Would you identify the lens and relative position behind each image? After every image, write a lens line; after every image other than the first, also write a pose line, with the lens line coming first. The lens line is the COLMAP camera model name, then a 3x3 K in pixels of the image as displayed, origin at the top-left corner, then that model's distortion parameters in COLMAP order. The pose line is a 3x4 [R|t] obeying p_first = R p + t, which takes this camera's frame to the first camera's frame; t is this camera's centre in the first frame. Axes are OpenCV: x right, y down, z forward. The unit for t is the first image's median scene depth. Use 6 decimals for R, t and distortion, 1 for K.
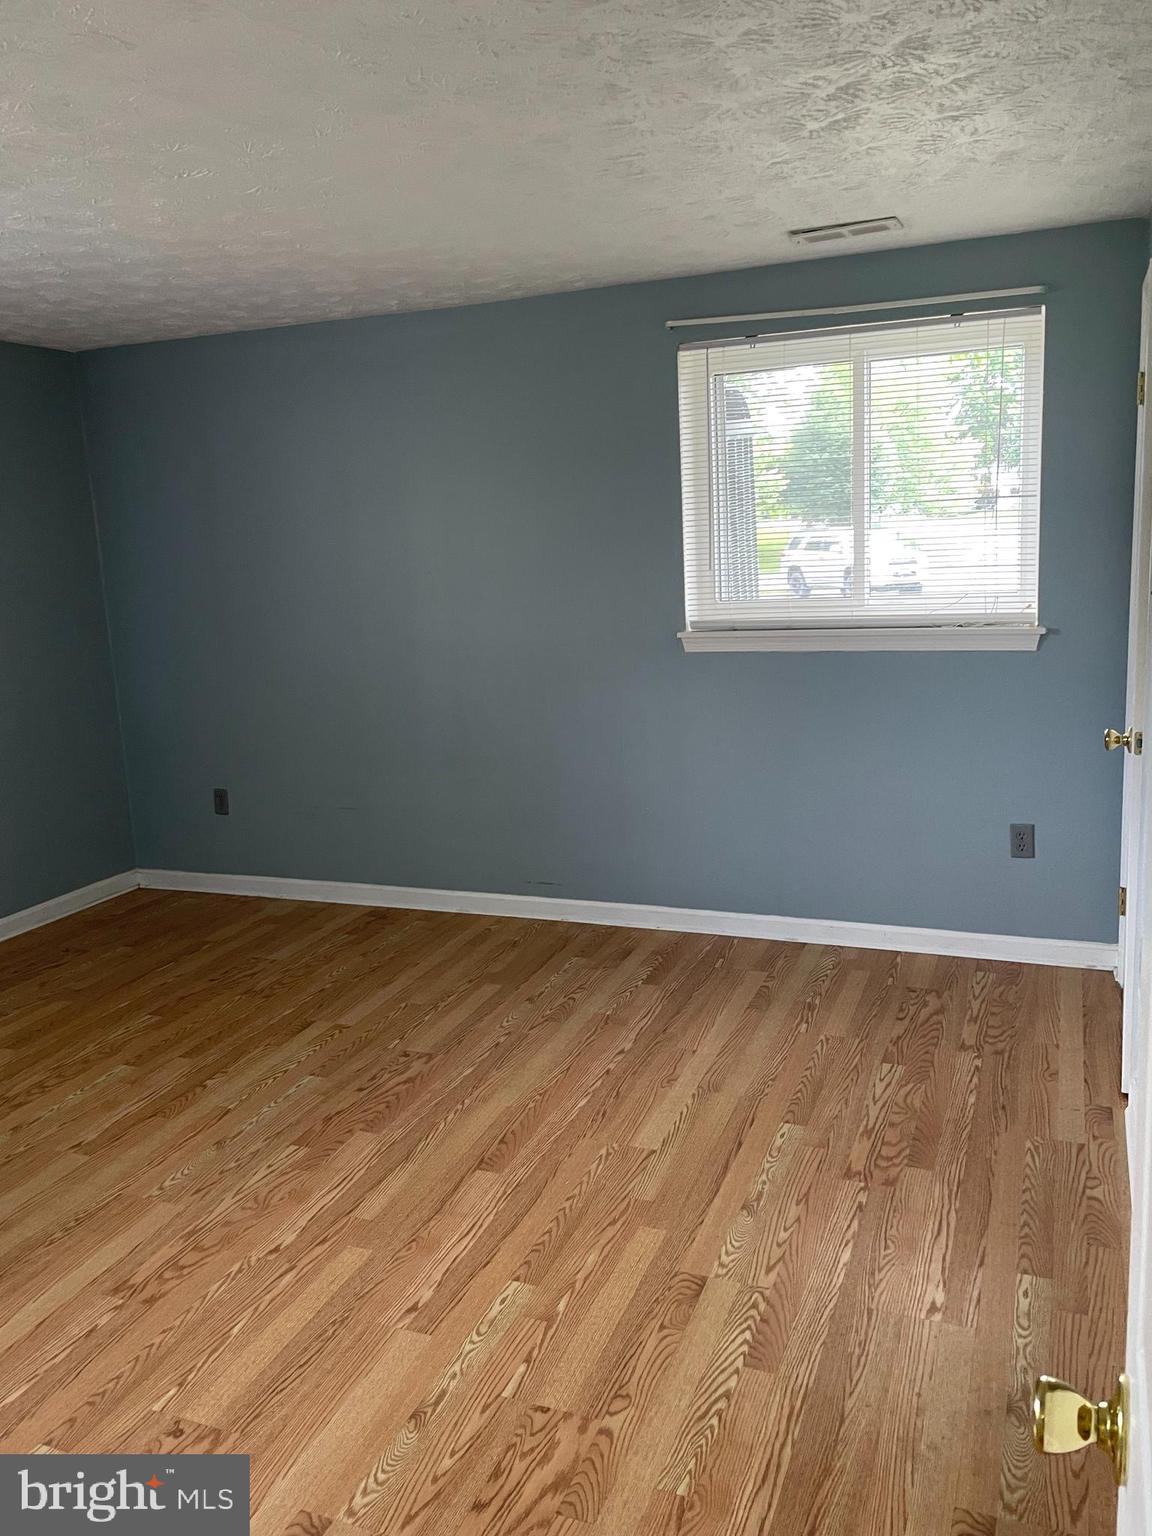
lens RADIAL K [[1186.0, 0, 591.6], [0, 1186.0, 758.2], [0, 0, 1]] dist [0.093521, -0.122799]
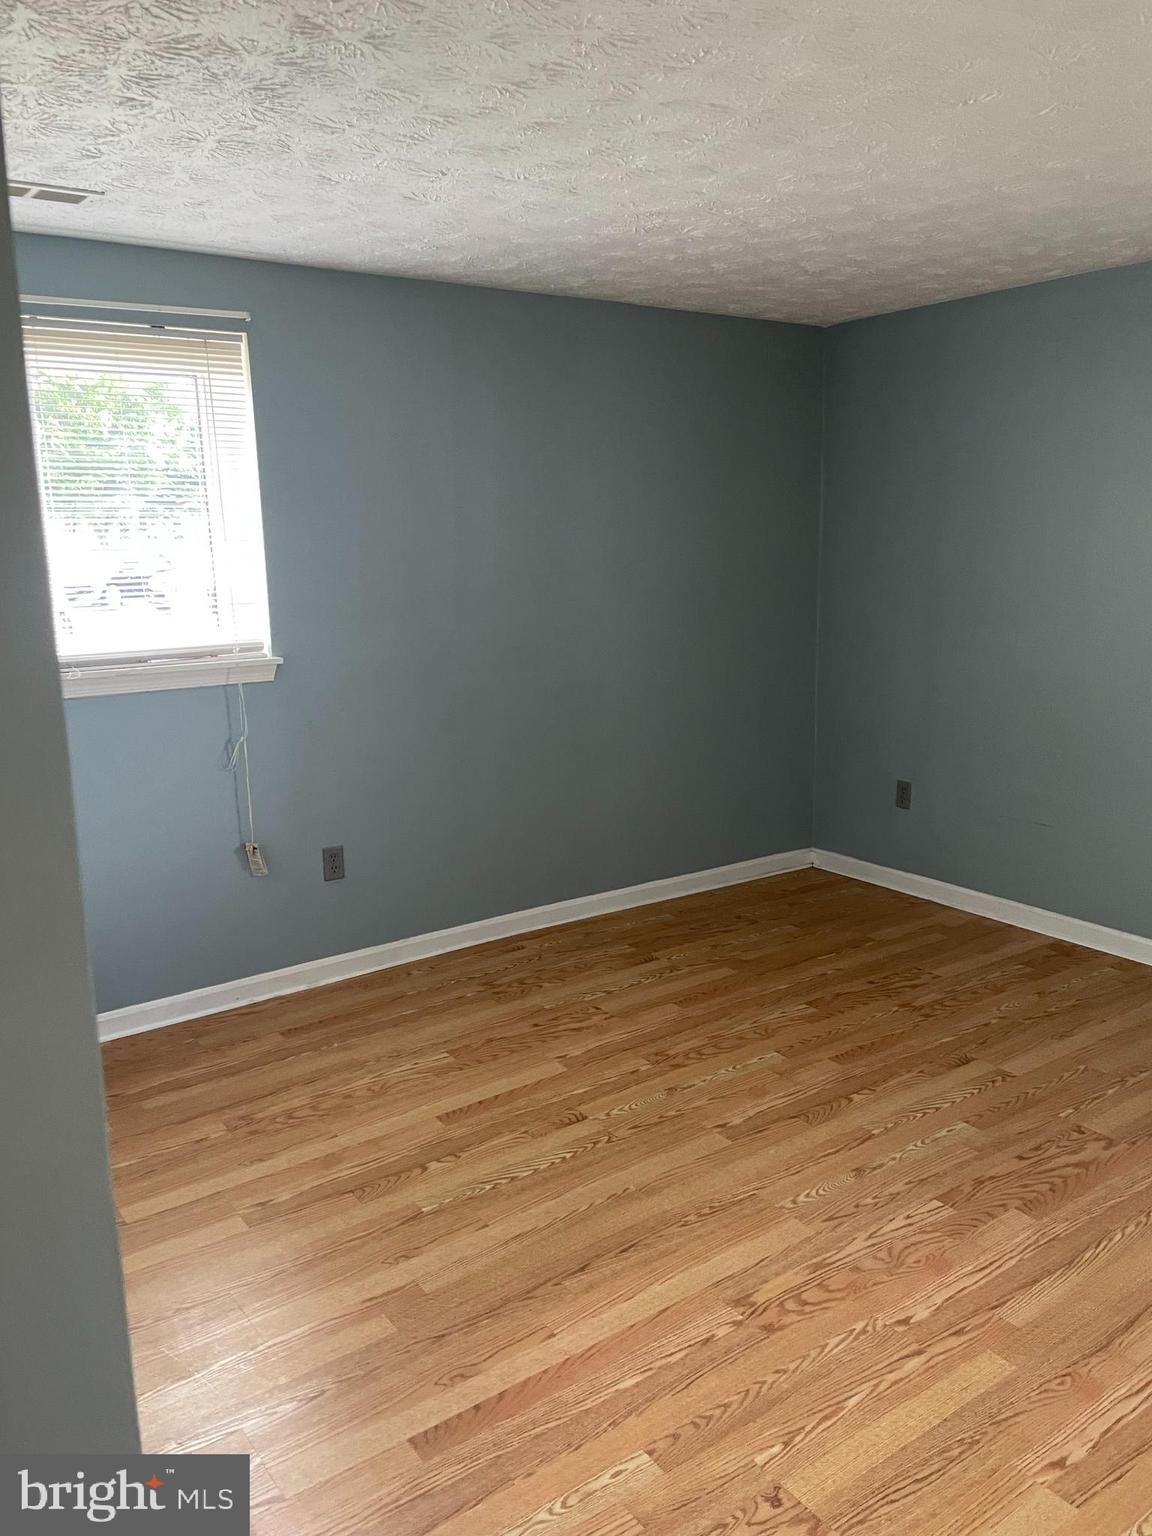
lens RADIAL K [[1186.0, 0, 591.6], [0, 1186.0, 758.2], [0, 0, 1]] dist [0.093521, -0.122799]
pose [[0.840805, 0.130103, -0.525471, -0.035697], [-0.121807, 0.991267, 0.050527, -0.017582], [0.527456, 0.021522, 0.849310, 0.092994]]
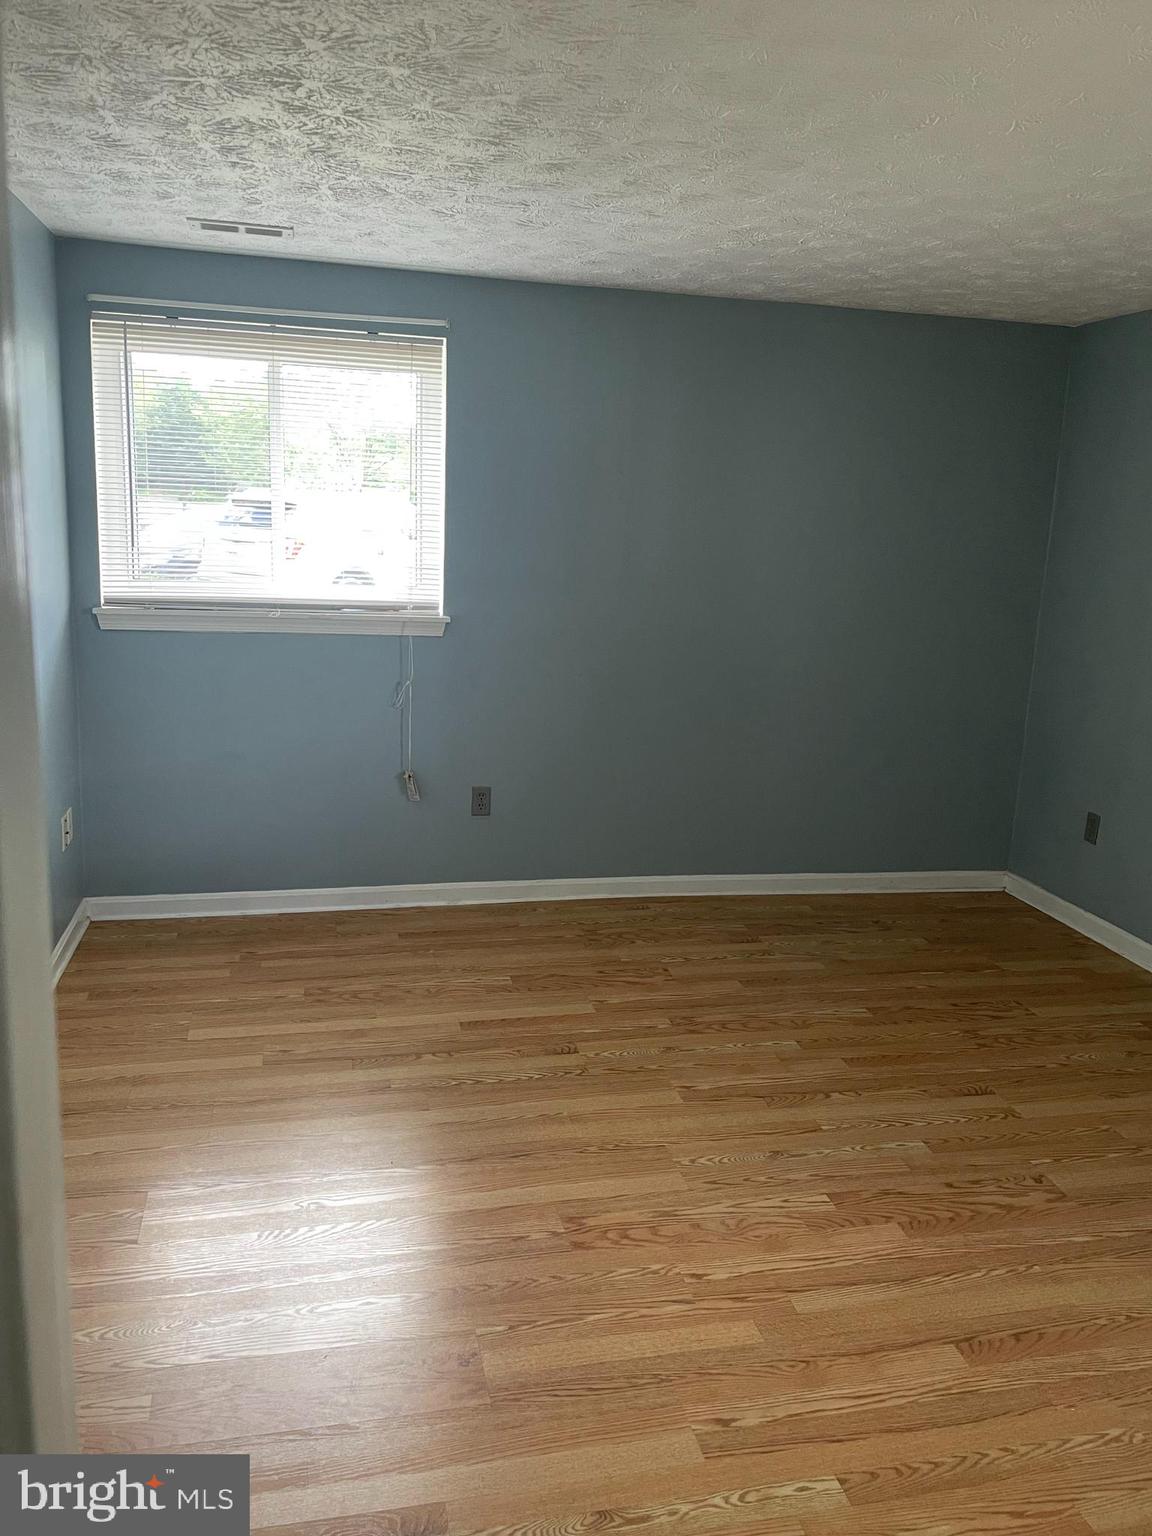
lens RADIAL K [[1184.9, 0, 582.2], [0, 1184.9, 744.3], [0, 0, 1]] dist [0.092278, -0.125386]
pose [[0.564536, 0.226936, -0.793599, 0.284574], [-0.223002, 0.967641, 0.118070, -0.074731], [0.794713, 0.110320, 0.596876, 0.259770]]
